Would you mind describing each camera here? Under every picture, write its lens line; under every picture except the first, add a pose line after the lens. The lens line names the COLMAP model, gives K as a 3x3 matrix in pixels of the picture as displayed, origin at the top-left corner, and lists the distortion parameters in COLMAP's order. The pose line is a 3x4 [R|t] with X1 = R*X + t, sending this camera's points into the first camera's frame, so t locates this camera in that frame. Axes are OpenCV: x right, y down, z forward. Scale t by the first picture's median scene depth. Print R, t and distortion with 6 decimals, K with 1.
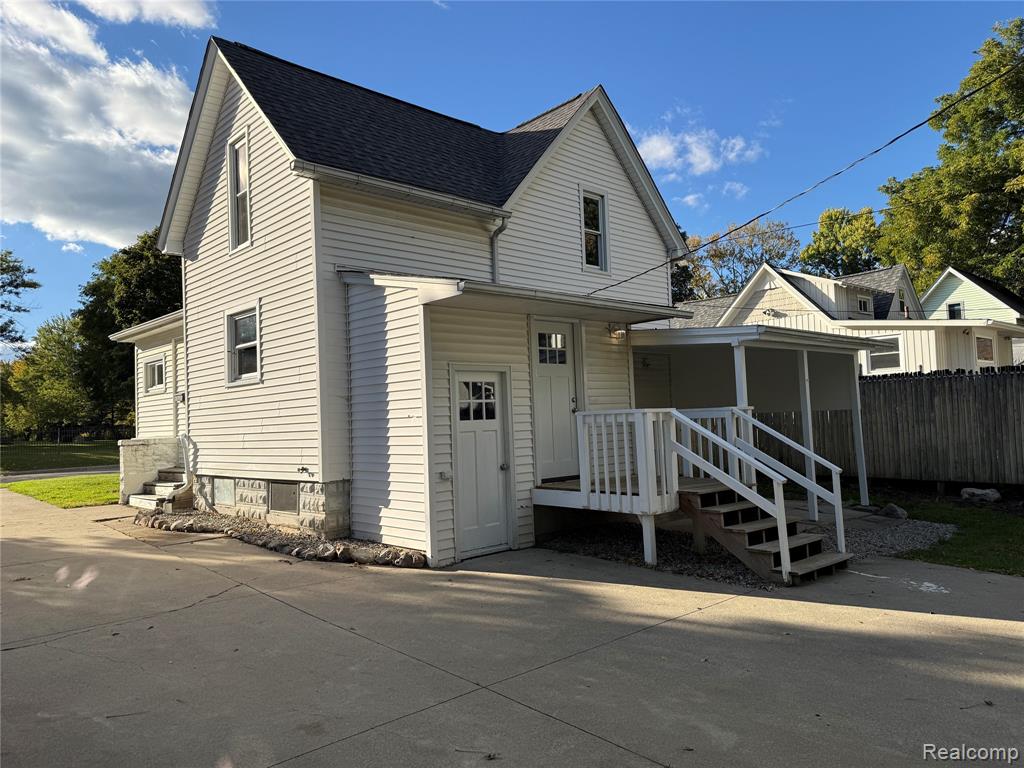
lens RADIAL K [[702.5, 0, 503.4], [0, 702.5, 385.8], [0, 0, 1]] dist [0.078417, -0.109933]
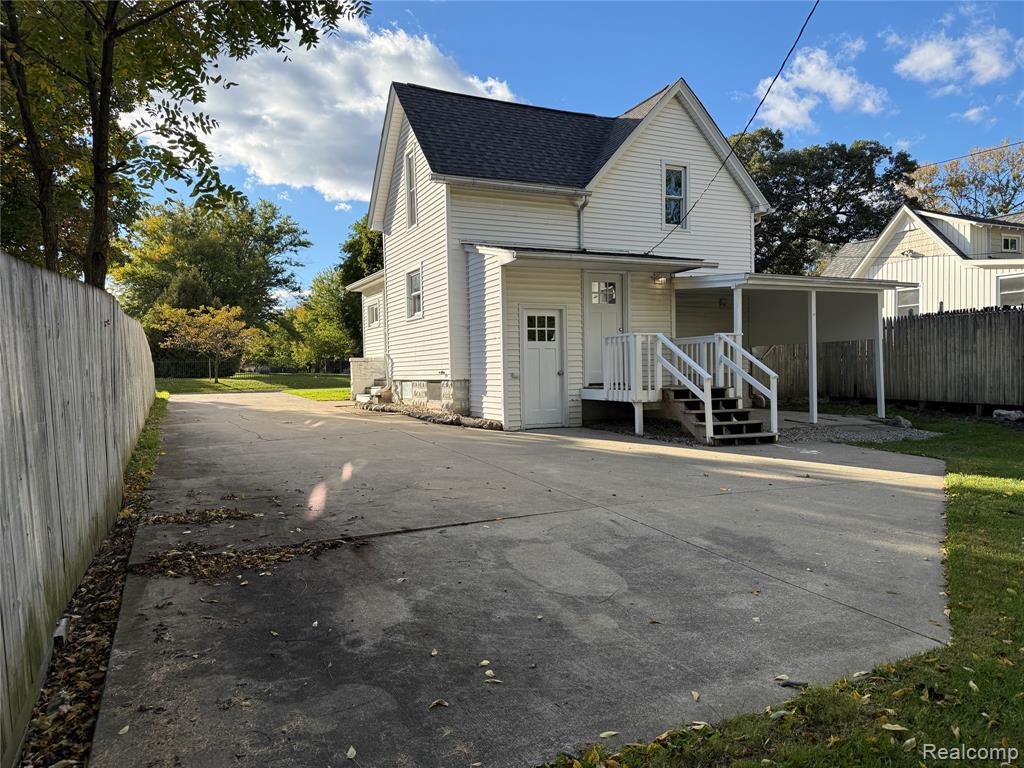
lens RADIAL K [[702.5, 0, 513.1], [0, 702.5, 404.4], [0, 0, 1]] dist [0.075030, -0.127689]
pose [[0.951986, 0.034835, -0.304153, 0.286838], [-0.002706, 0.994424, 0.105424, 0.018849], [0.306129, -0.099539, 0.946772, -0.368223]]
